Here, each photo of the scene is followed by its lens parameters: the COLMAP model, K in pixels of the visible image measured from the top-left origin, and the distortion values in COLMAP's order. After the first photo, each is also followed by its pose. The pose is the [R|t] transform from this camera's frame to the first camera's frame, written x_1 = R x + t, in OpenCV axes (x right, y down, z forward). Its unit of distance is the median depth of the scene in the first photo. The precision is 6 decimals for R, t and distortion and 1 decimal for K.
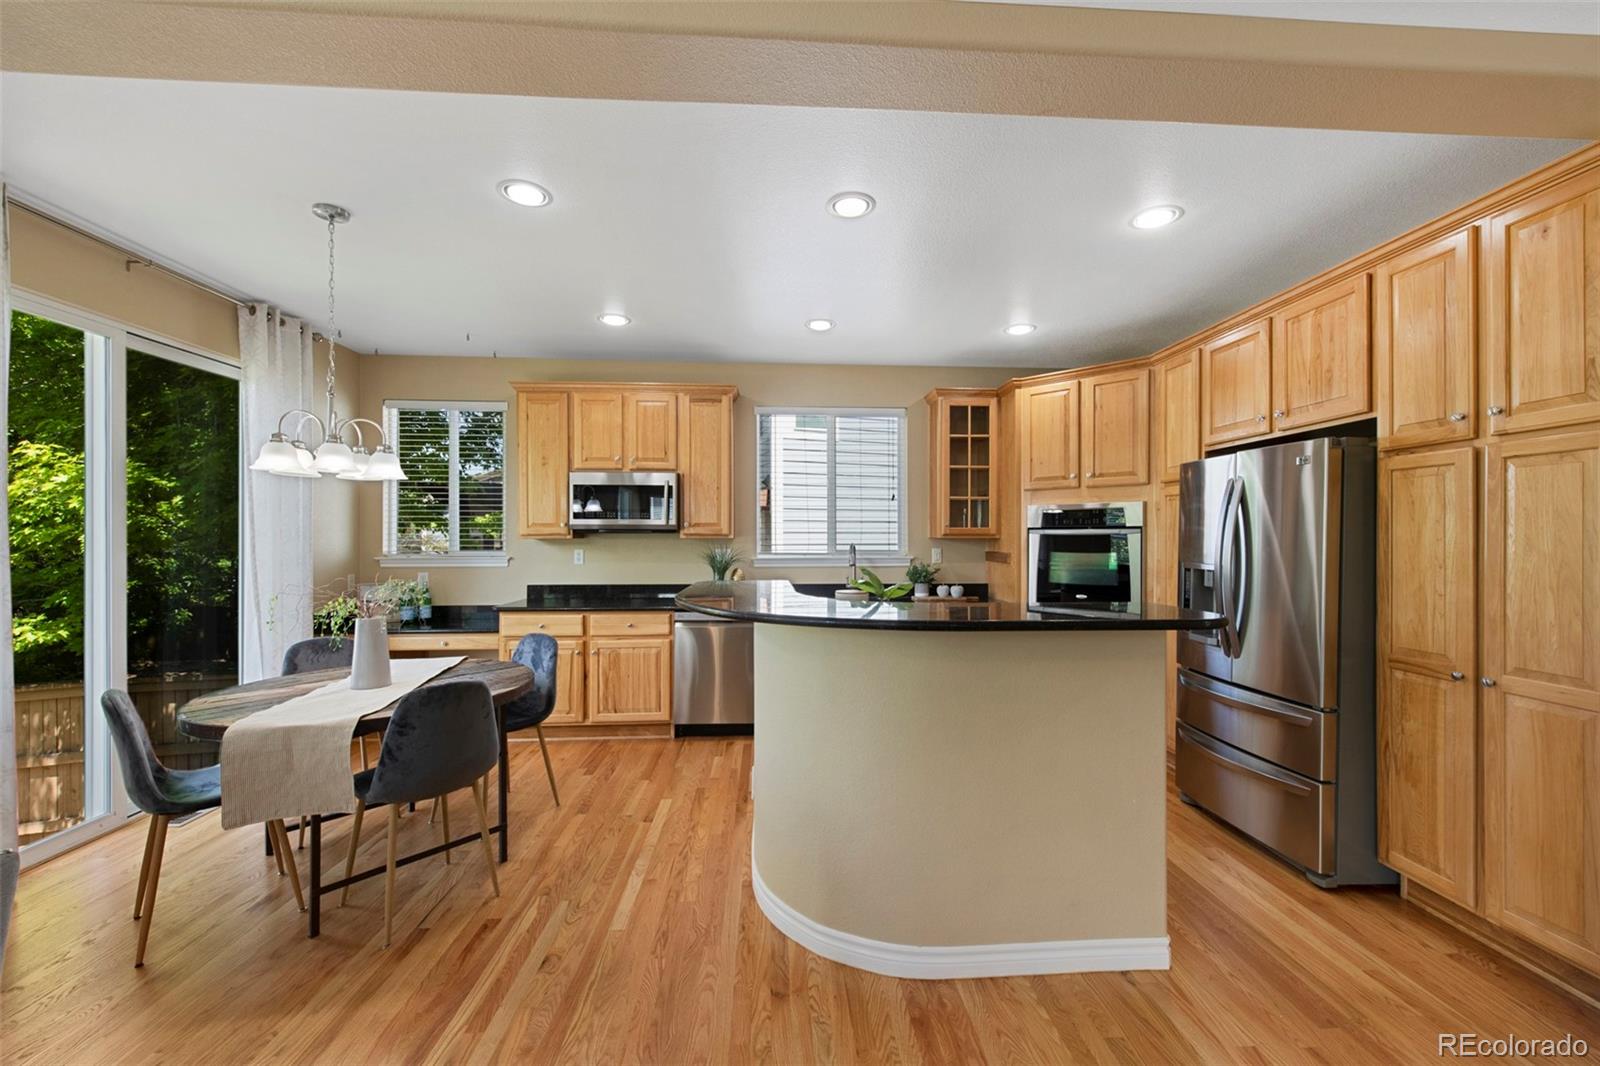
lens RADIAL K [[632.9, 0, 800.1], [0, 632.9, 538.3], [0, 0, 1]] dist [-0.000699, -0.000174]
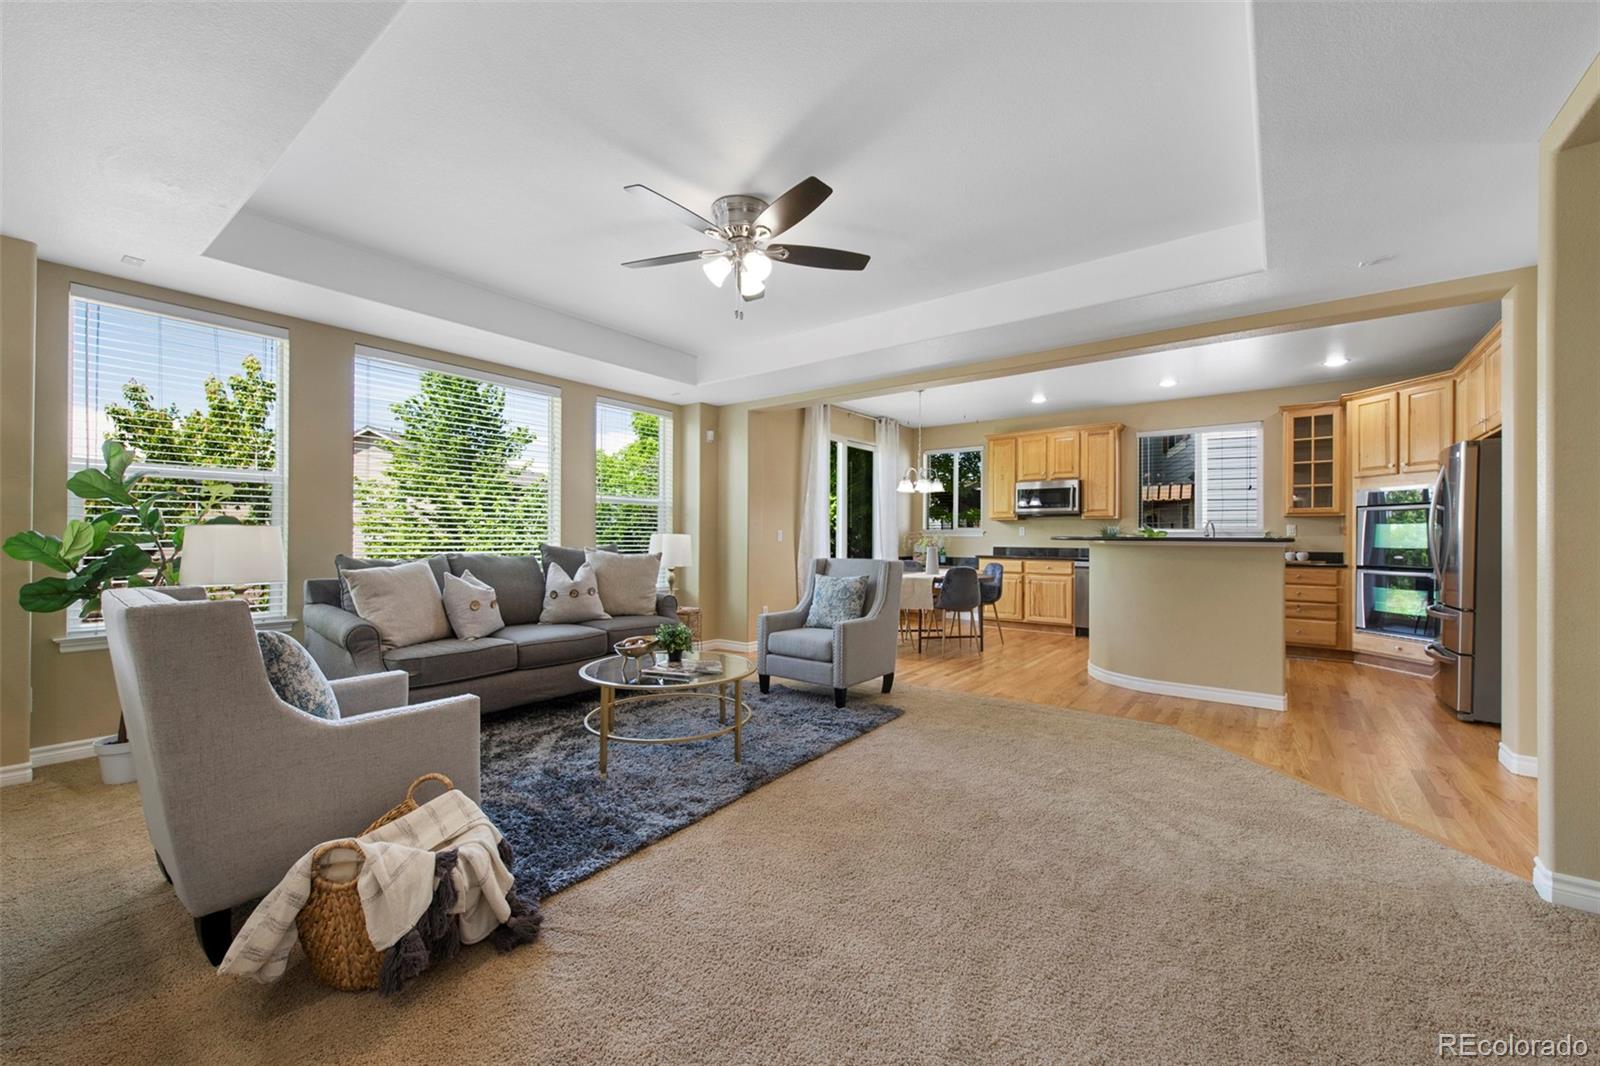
lens RADIAL K [[632.9, 0, 800.1], [0, 632.9, 538.3], [0, 0, 1]] dist [-0.000699, -0.000174]
pose [[0.757368, 0.003976, -0.652976, 0.344681], [-0.005233, 0.999986, 0.000019, 0.056594], [0.652967, 0.003403, 0.757379, -0.758048]]
